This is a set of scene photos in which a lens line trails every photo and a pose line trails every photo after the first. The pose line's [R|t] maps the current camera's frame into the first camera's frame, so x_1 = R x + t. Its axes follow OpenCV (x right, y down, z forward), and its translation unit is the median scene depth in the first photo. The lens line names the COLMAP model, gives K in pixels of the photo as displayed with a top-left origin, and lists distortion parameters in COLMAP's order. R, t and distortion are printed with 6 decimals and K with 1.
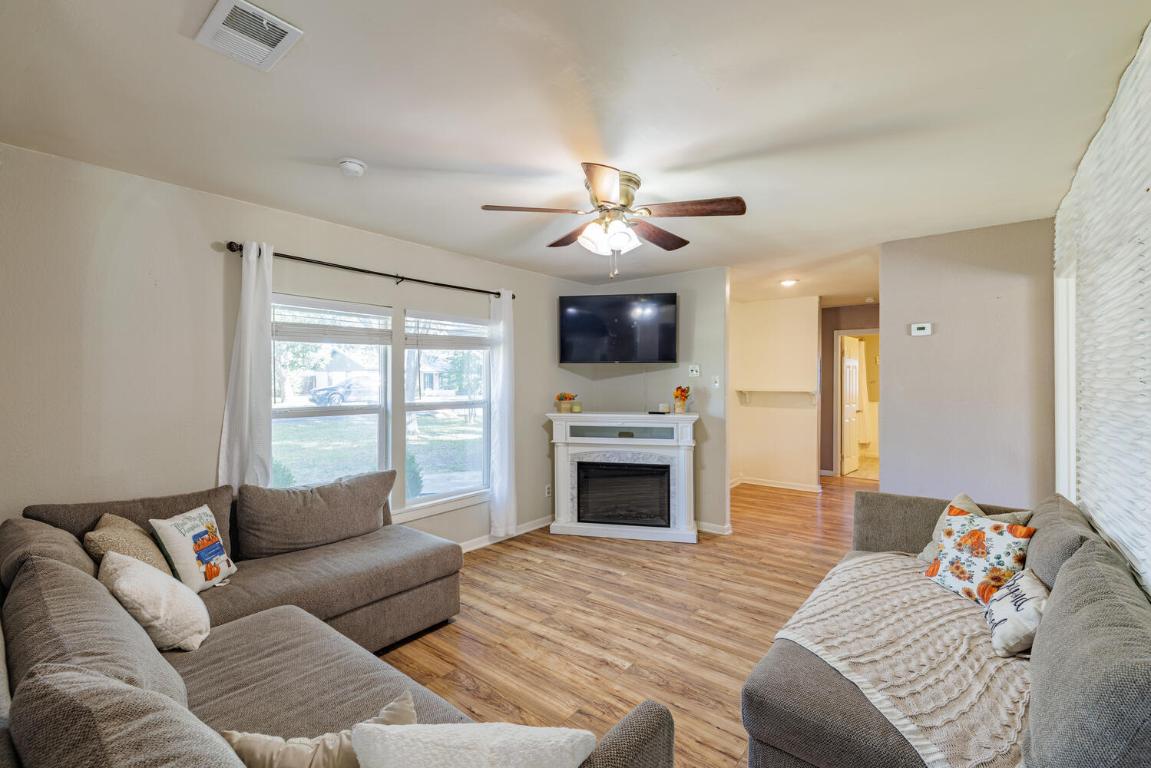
lens RADIAL K [[498.3, 0, 567.4], [0, 498.3, 375.8], [0, 0, 1]] dist [0.000184, 0.000100]
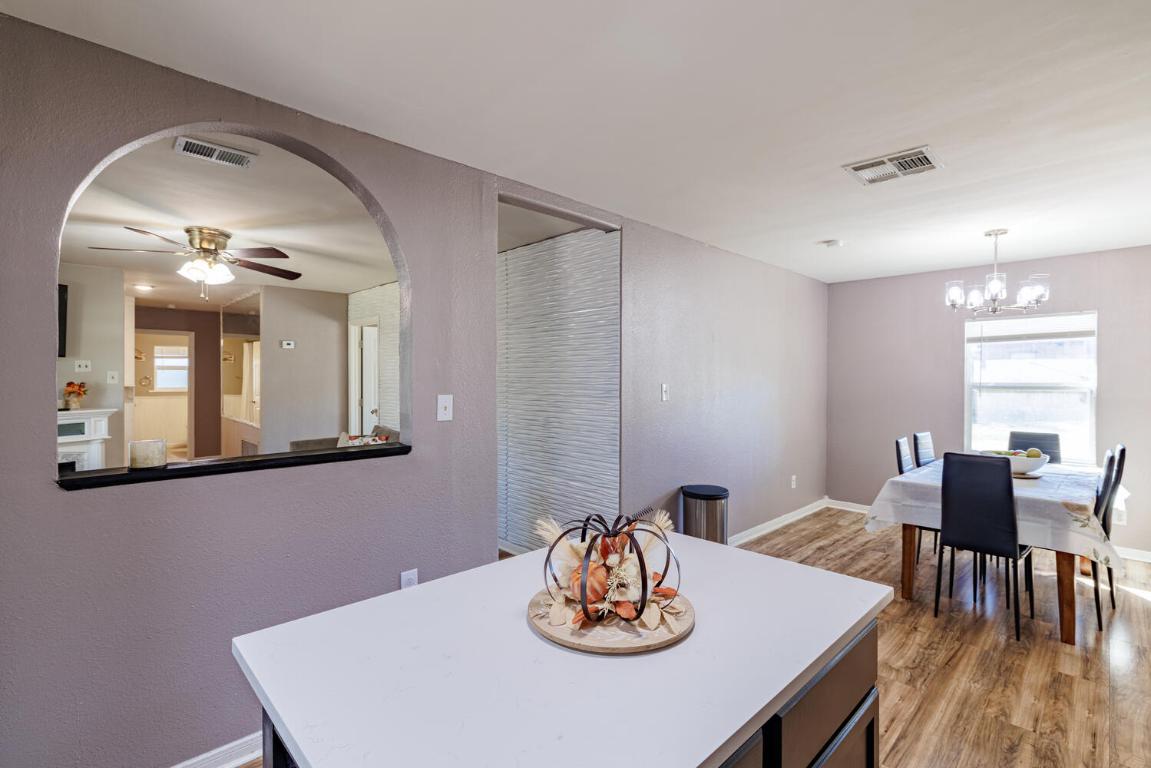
lens RADIAL K [[535.7, 0, 571.7], [0, 535.7, 377.5], [0, 0, 1]] dist [-0.001572, -0.000222]
pose [[0.120317, 0.001052, 0.992735, -1.130856], [-0.008767, 0.999962, 0.000003, 0.006358], [-0.992697, -0.008704, 0.120322, -0.153365]]
